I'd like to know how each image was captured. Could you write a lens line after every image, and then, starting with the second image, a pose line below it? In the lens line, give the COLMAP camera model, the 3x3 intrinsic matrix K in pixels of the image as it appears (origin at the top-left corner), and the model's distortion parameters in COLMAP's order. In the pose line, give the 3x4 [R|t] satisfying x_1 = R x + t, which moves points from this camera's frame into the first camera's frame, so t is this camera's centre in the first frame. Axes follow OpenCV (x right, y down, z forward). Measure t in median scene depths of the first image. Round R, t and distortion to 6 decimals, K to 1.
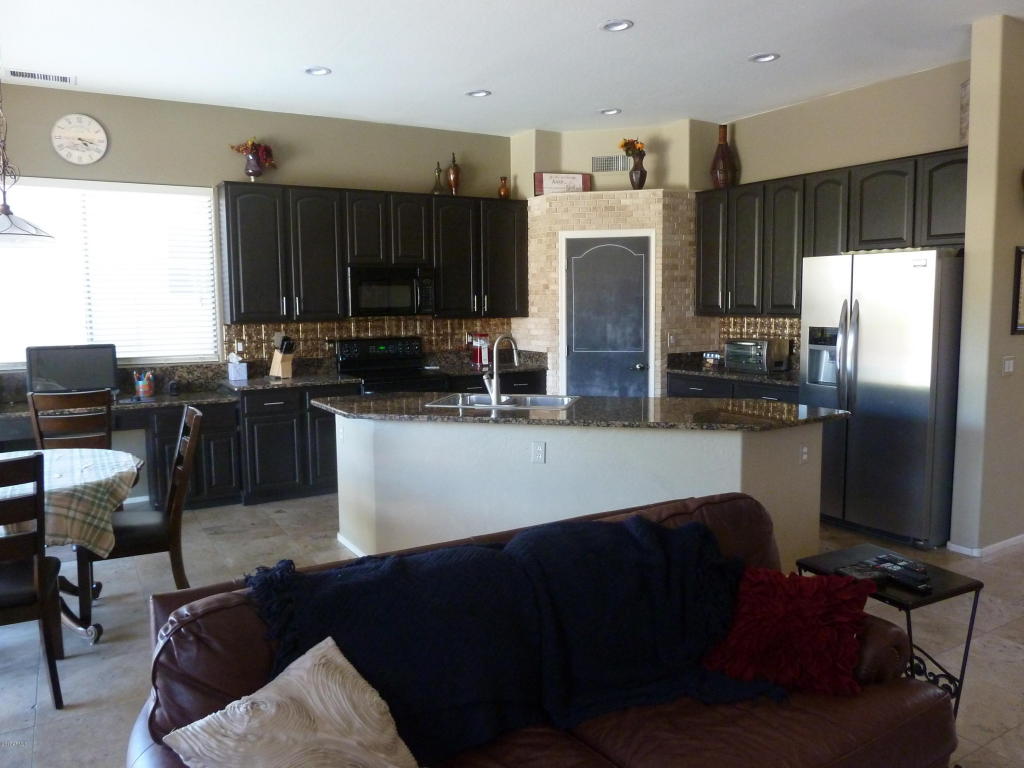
lens RADIAL K [[767.2, 0, 512.0], [0, 767.2, 384.0], [0, 0, 1]] dist [-0.042953, 0.000188]
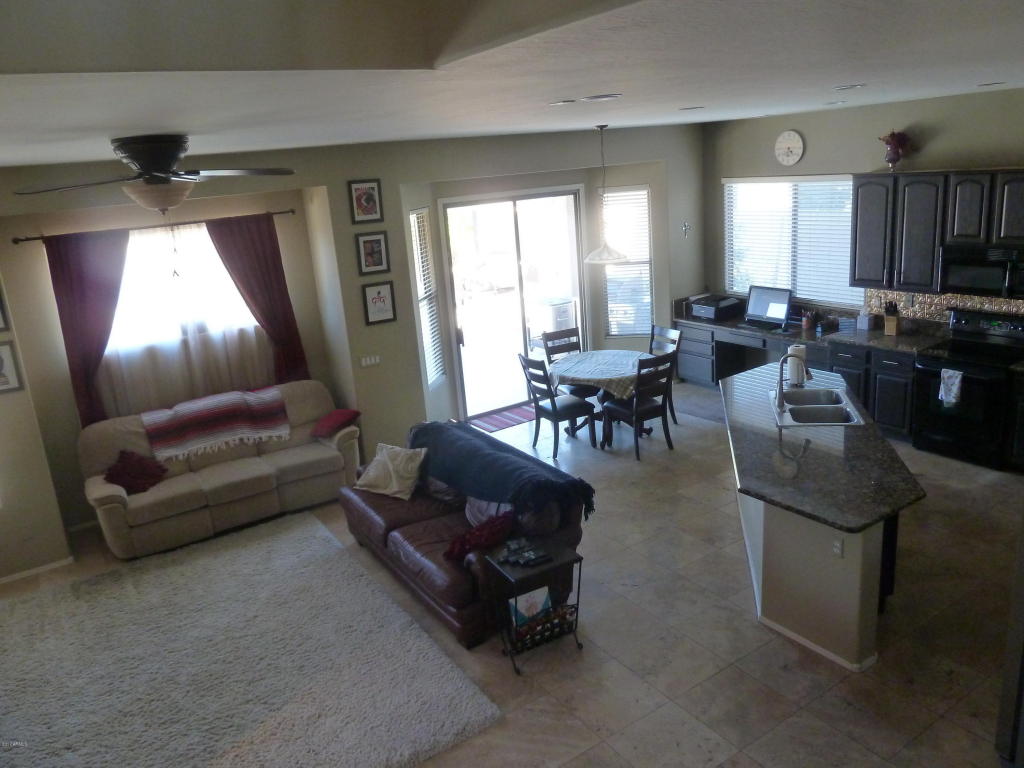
lens RADIAL K [[767.2, 0, 512.0], [0, 767.2, 384.0], [0, 0, 1]] dist [-0.042953, 0.000188]
pose [[0.055336, 0.274516, -0.959989, 0.926953], [-0.026877, 0.961523, 0.273406, -0.270765], [0.998106, 0.010672, 0.060585, 0.374678]]
